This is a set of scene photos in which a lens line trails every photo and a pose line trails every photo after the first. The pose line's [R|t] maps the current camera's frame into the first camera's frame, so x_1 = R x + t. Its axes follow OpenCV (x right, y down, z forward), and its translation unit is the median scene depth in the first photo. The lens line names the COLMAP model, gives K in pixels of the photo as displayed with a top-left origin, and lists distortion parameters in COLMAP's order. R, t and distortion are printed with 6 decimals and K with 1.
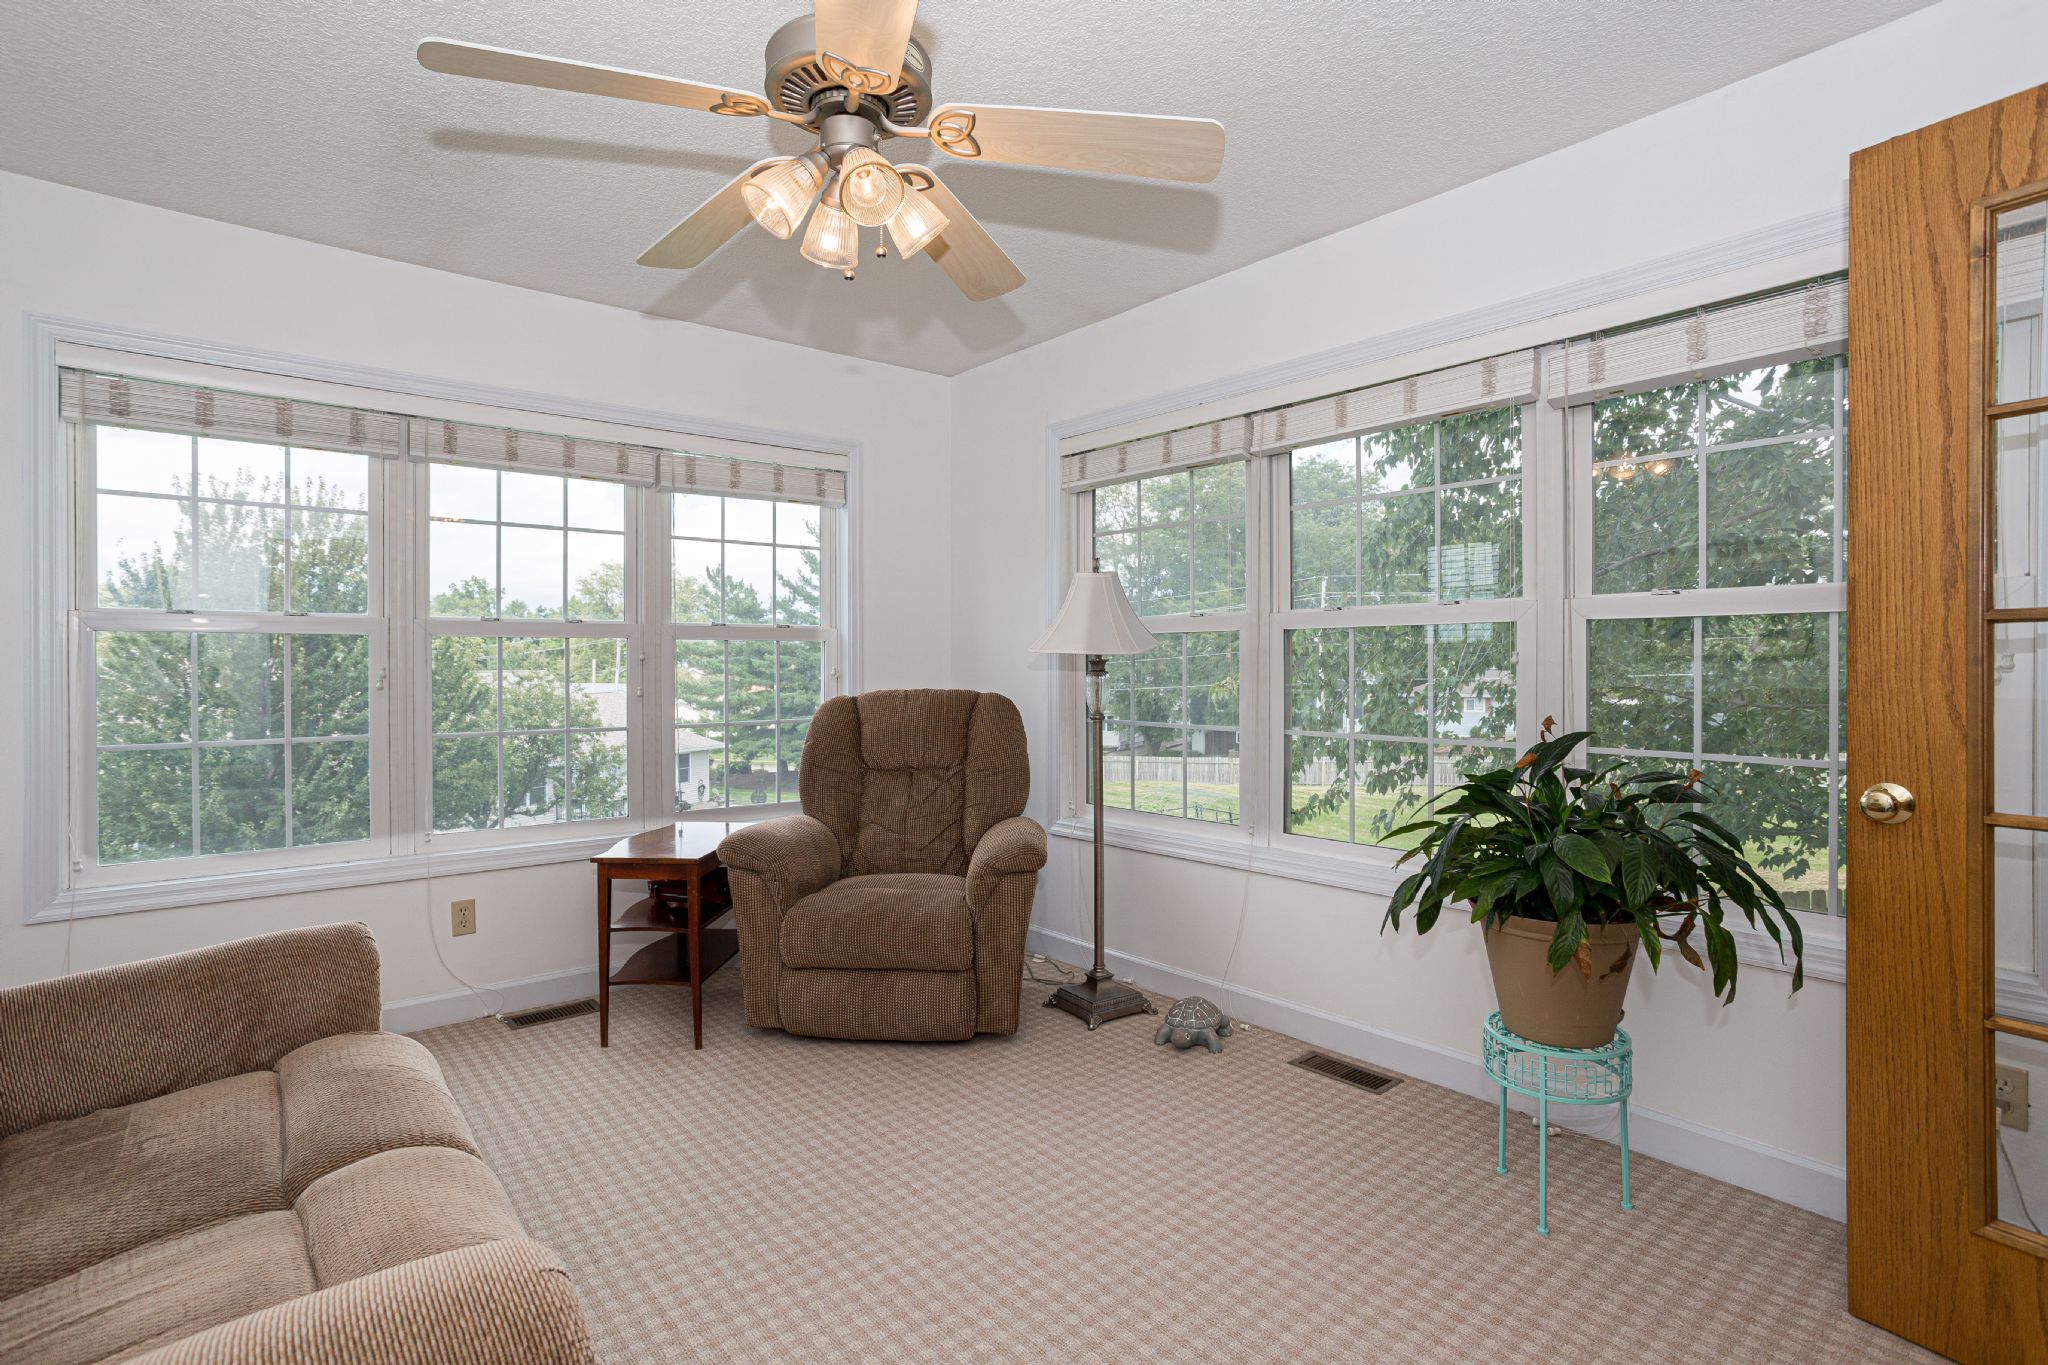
lens RADIAL K [[994.3, 0, 1026.2], [0, 994.3, 675.6], [0, 0, 1]] dist [-0.000542, 0.001083]
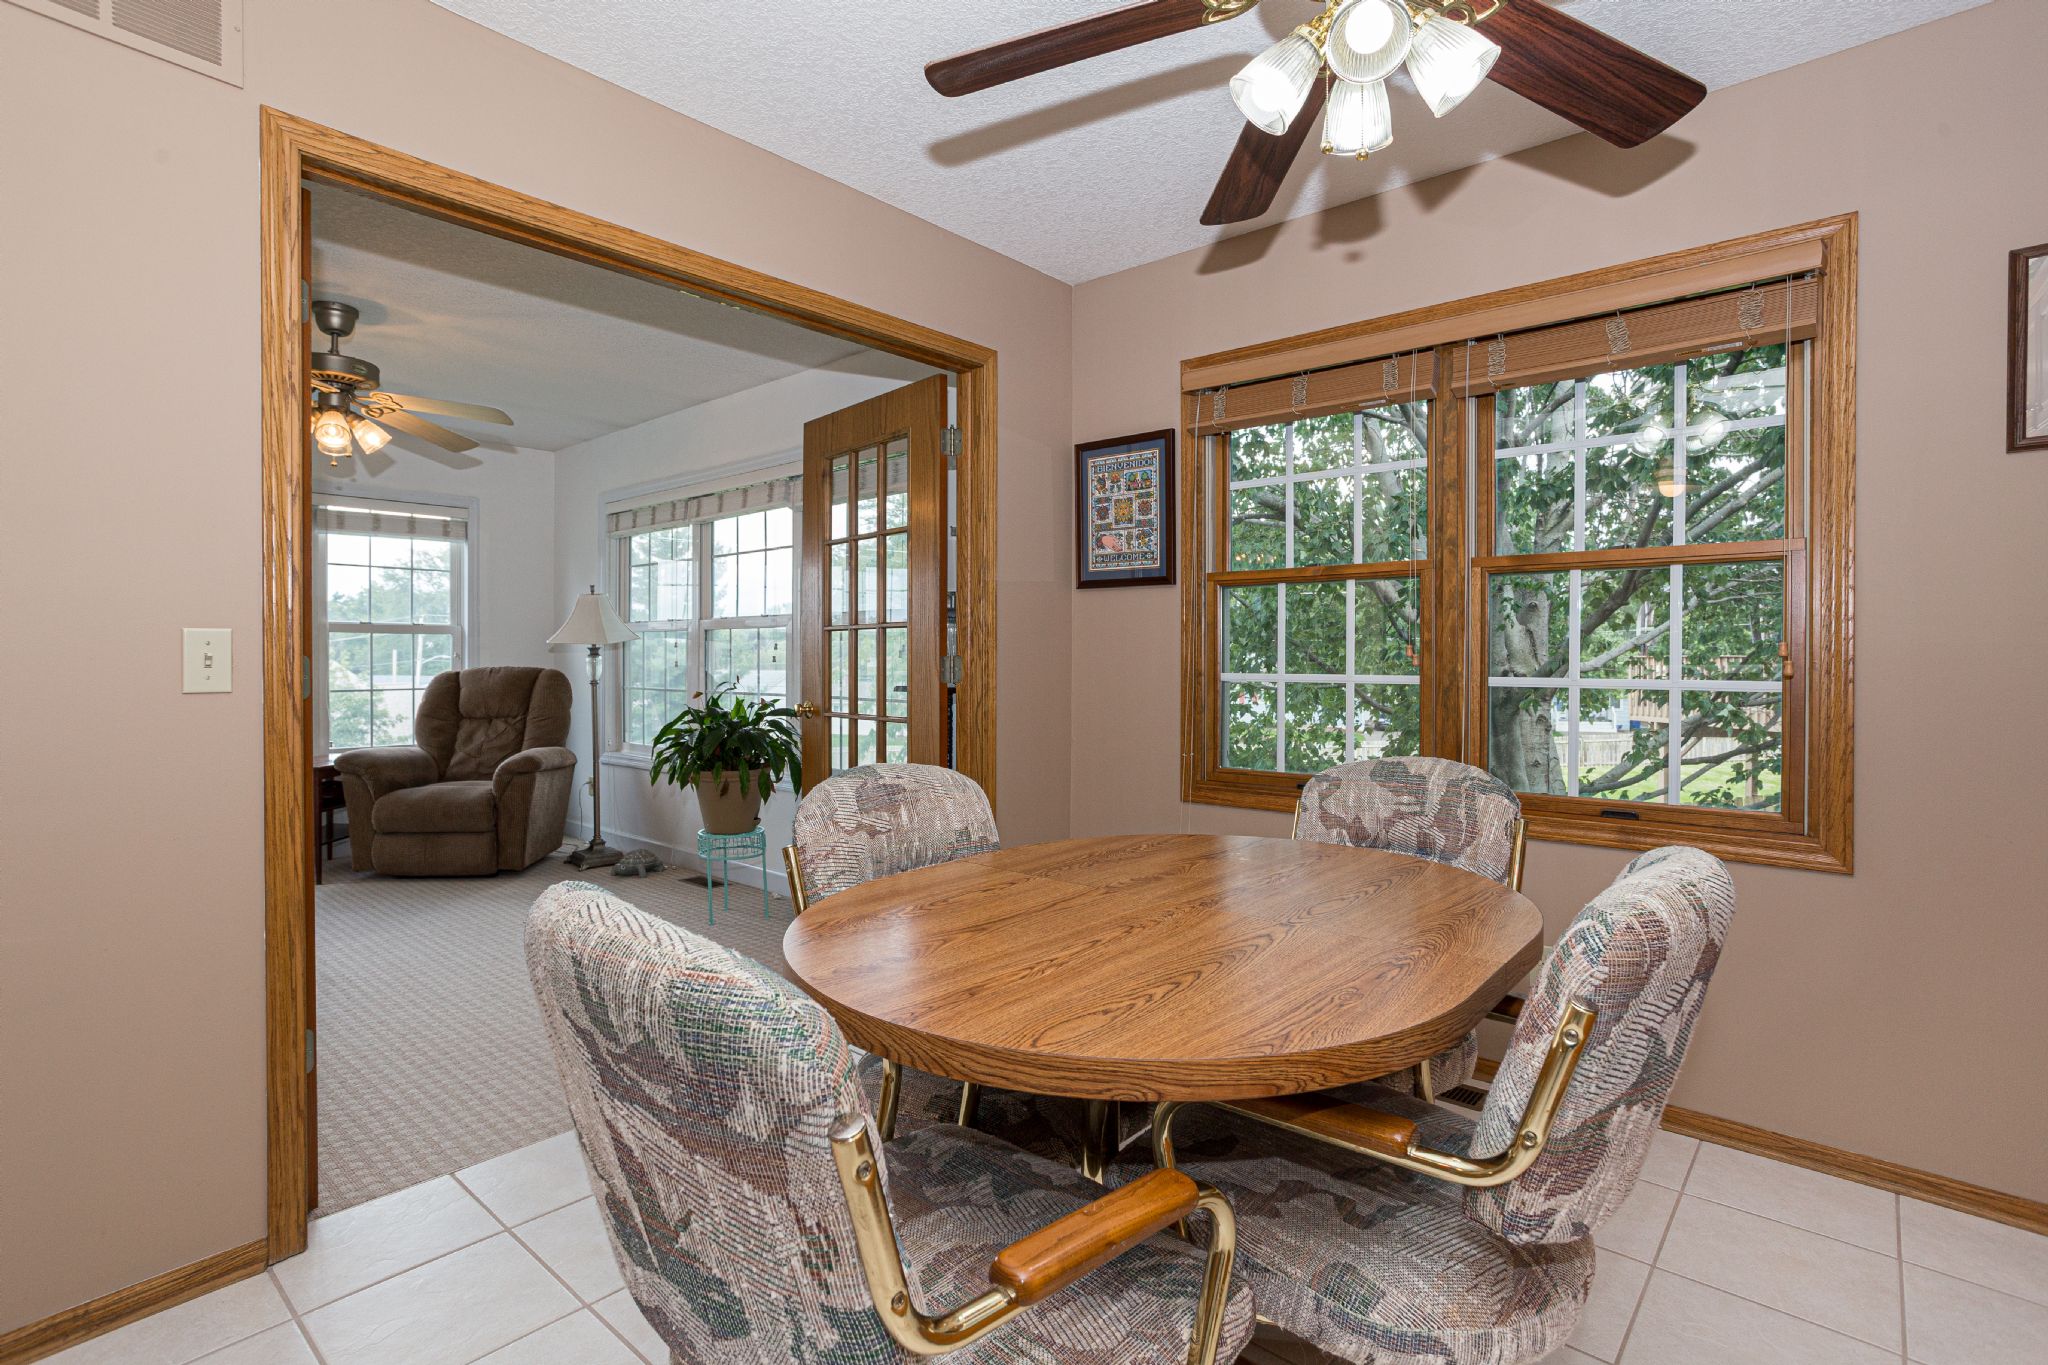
lens RADIAL K [[994.3, 0, 1026.2], [0, 994.3, 675.6], [0, 0, 1]] dist [-0.000542, 0.001083]
pose [[0.991816, 0.006733, 0.127495, 0.539943], [-0.007624, 0.999950, 0.006498, 0.013940], [-0.127445, -0.007417, 0.991818, -0.670928]]
